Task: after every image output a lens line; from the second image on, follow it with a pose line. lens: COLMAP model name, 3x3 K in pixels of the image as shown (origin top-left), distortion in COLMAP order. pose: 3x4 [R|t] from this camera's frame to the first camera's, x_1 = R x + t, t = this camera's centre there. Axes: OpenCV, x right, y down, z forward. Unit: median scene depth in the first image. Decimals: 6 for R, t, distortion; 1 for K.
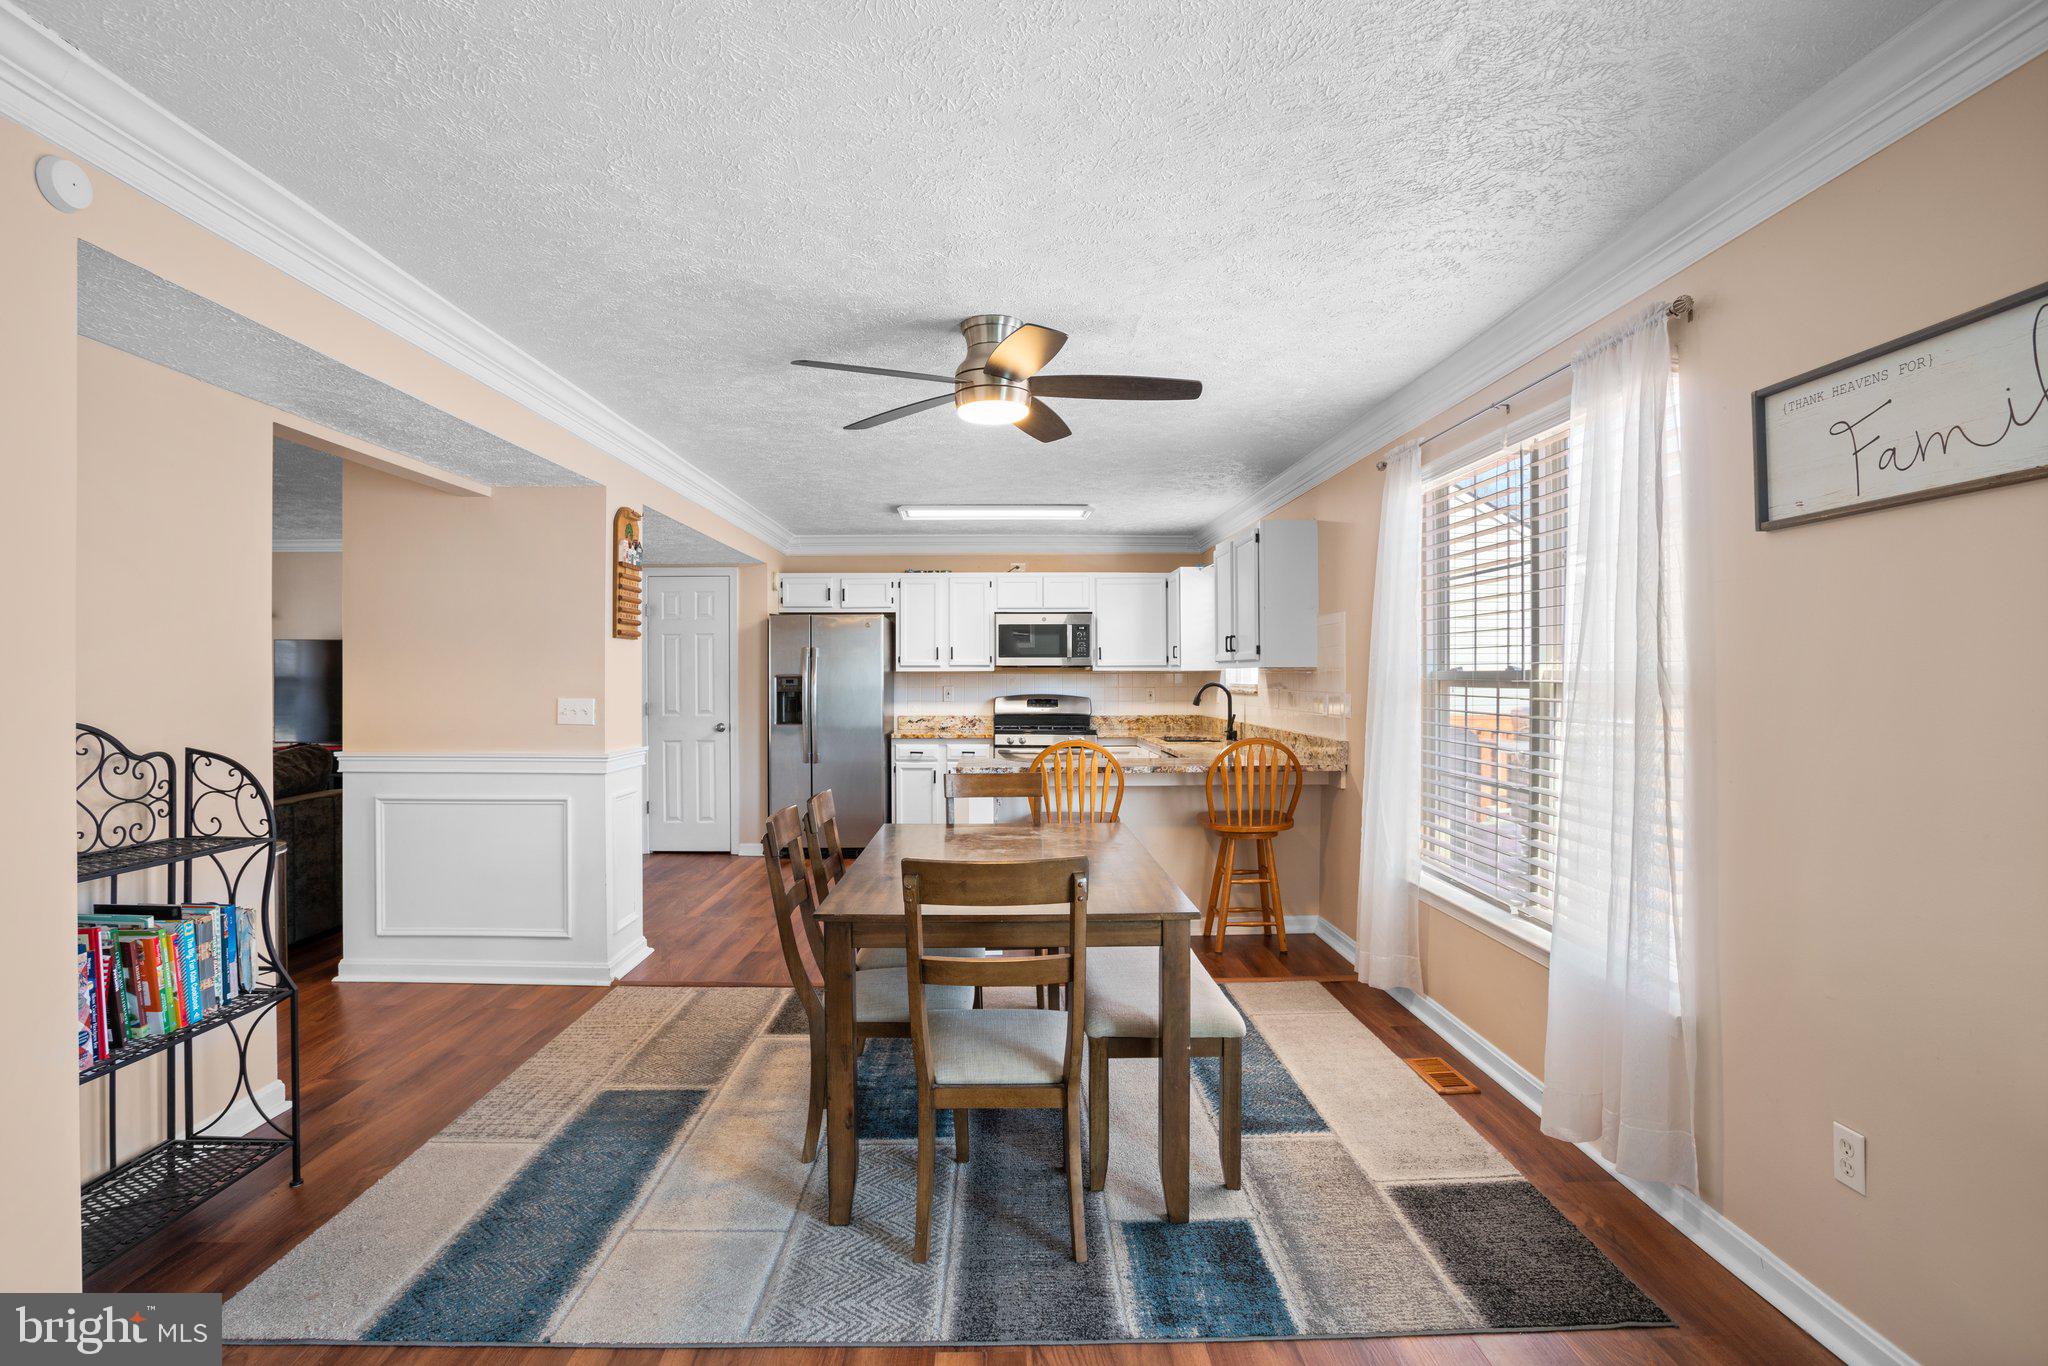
lens RADIAL K [[1040.7, 0, 1005.4], [0, 1040.7, 678.3], [0, 0, 1]] dist [-0.074617, 0.036315]
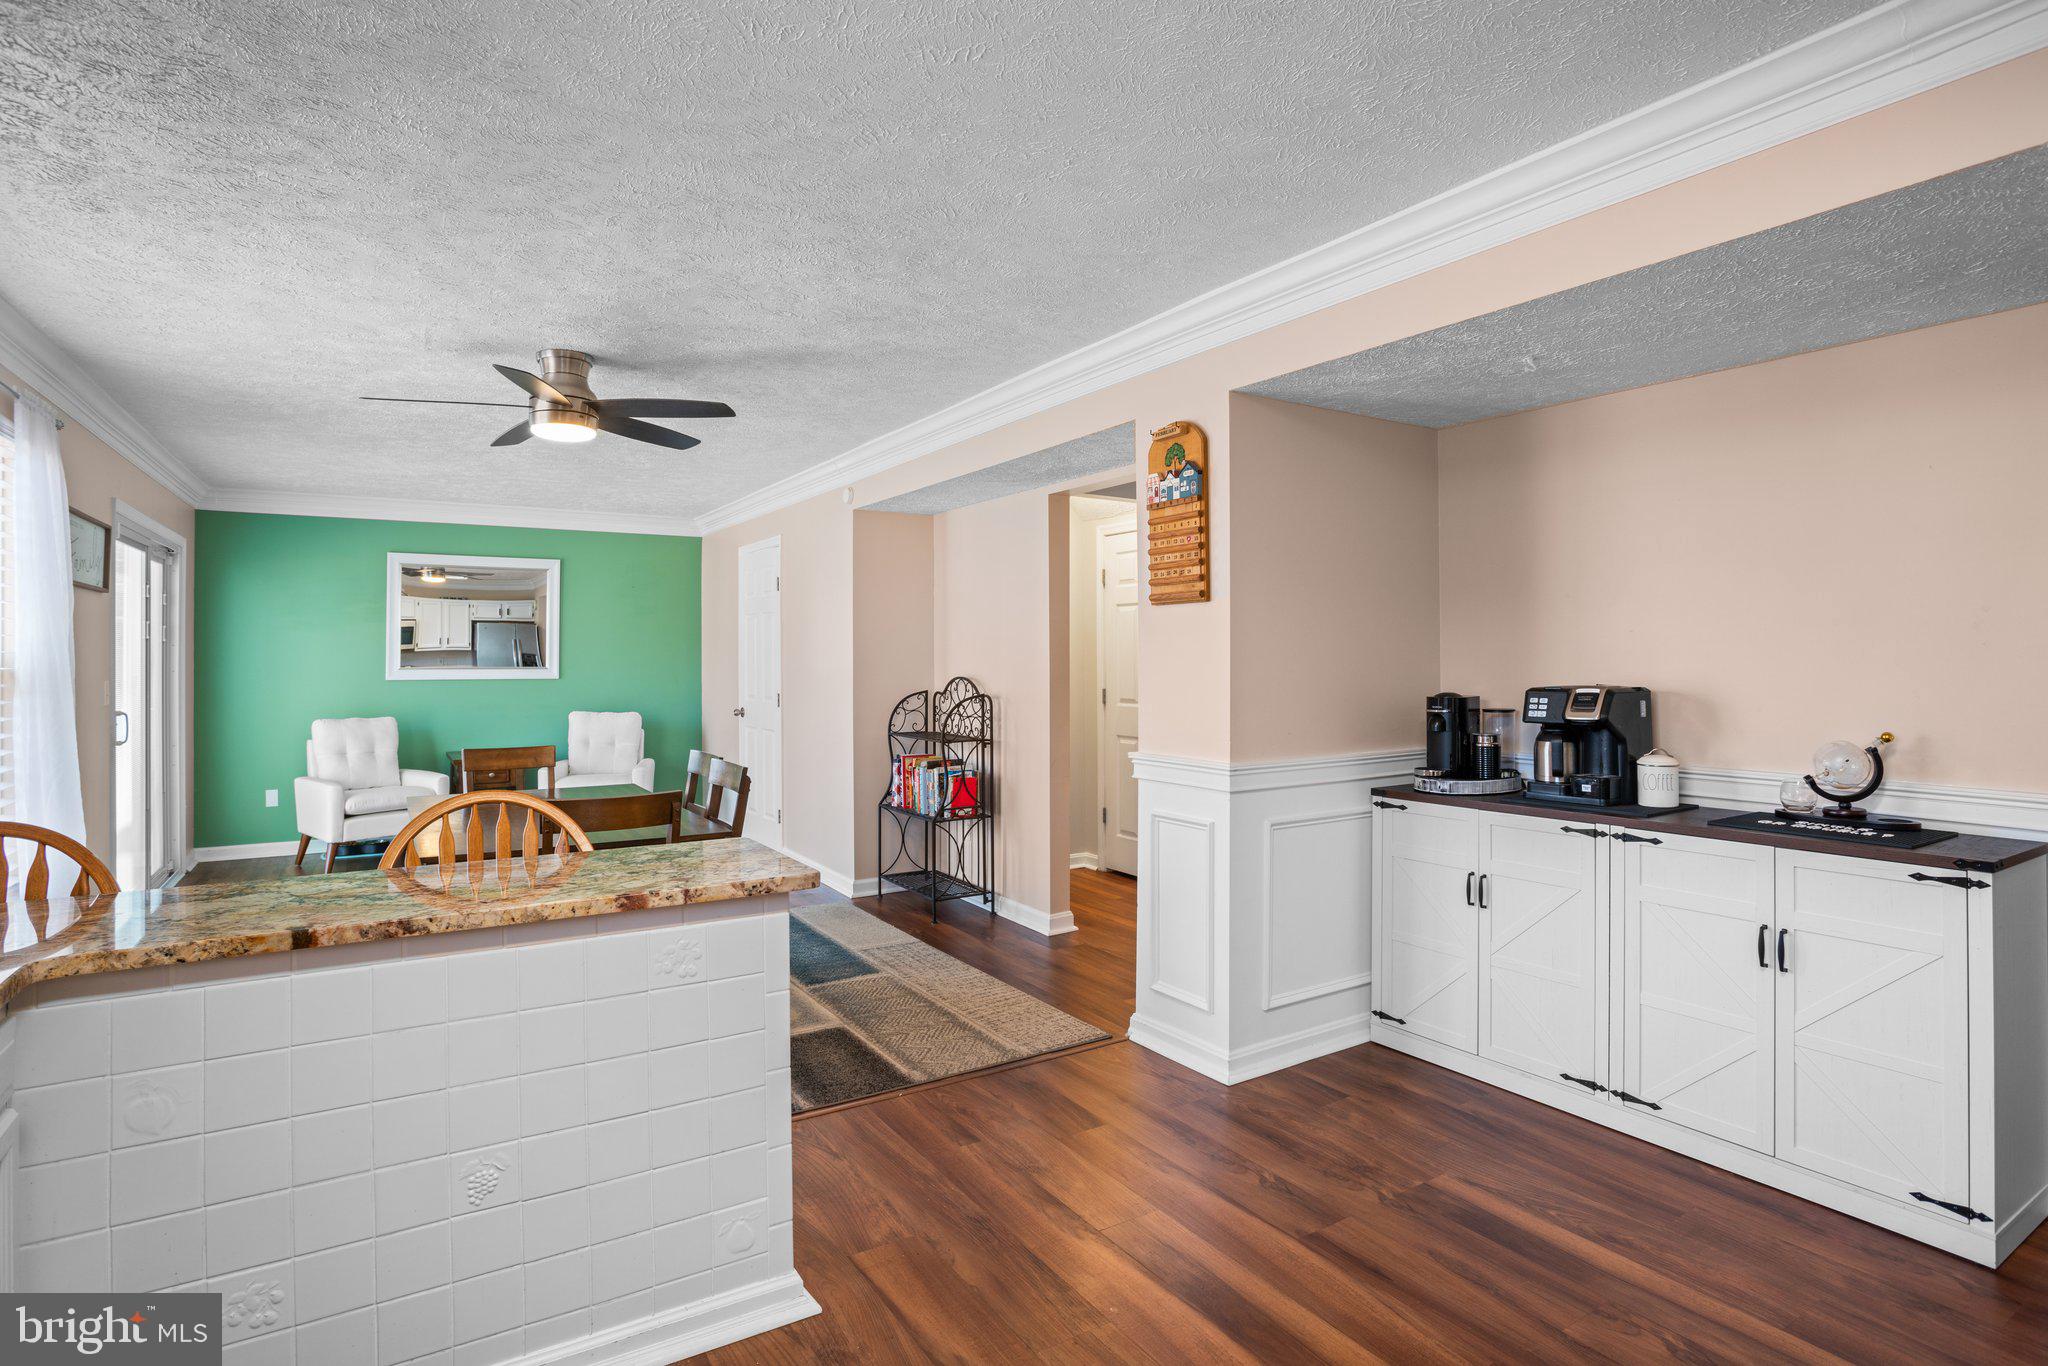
lens RADIAL K [[1053.6, 0, 1015.0], [0, 1053.6, 641.0], [0, 0, 1]] dist [-0.055567, 0.022861]
pose [[-0.854201, -0.000857, -0.519942, 0.146971], [0.006621, 0.999900, -0.012525, -0.004881], [0.519901, -0.014141, -0.854110, 2.032868]]
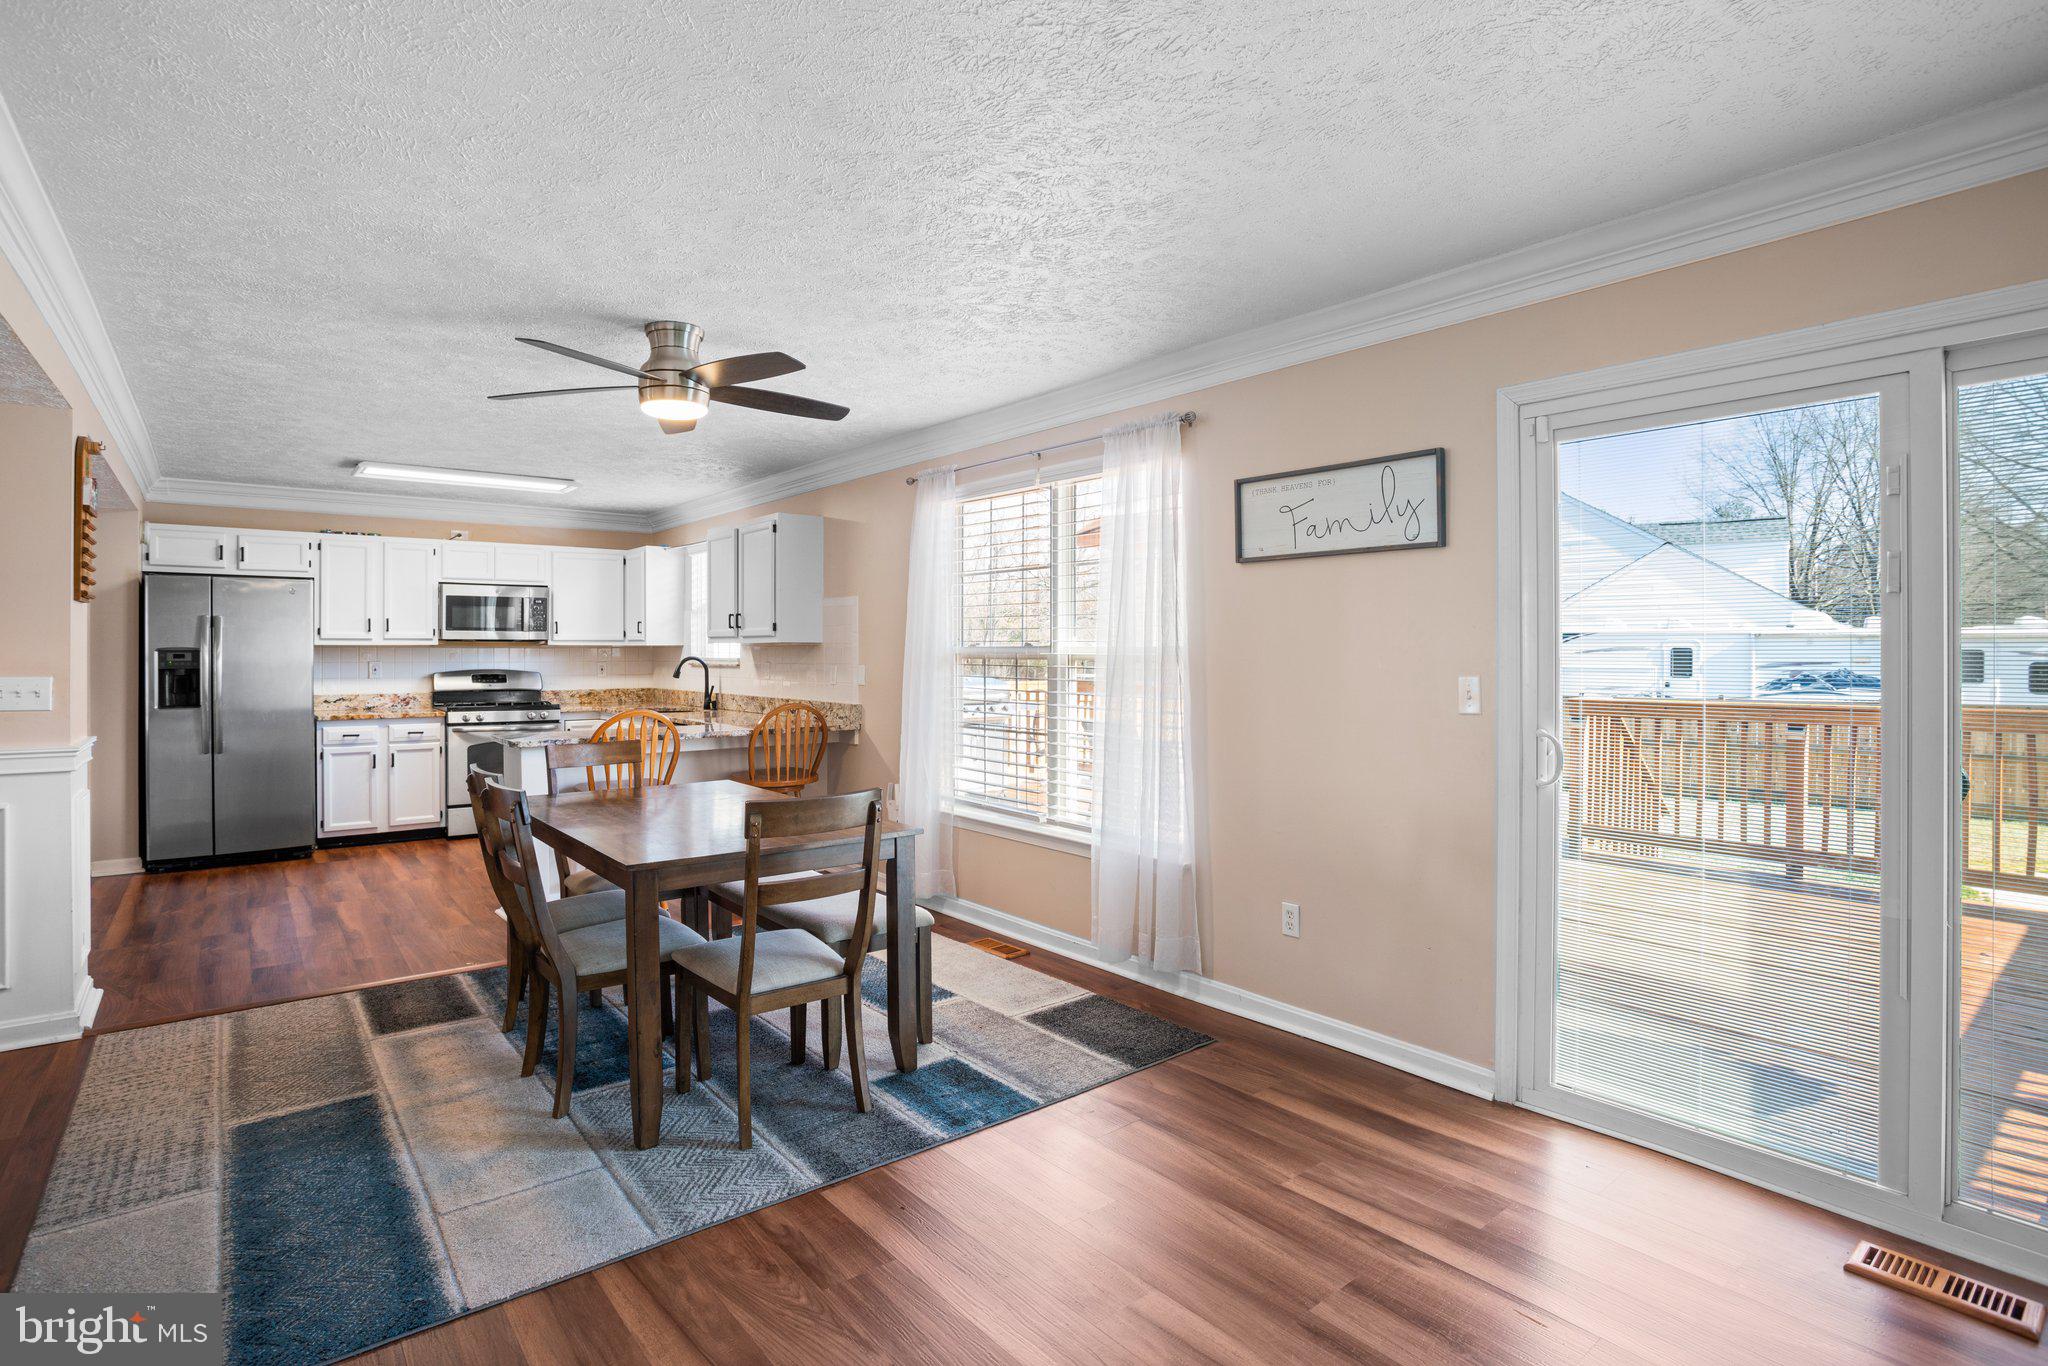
lens RADIAL K [[1021.9, 0, 1022.5], [0, 1021.9, 656.9], [0, 0, 1]] dist [-0.068674, 0.031462]
pose [[0.784890, -0.002363, 0.619630, -0.347455], [0.000410, 0.999994, 0.003293, 0.002368], [-0.619635, -0.002331, 0.784887, -0.063905]]
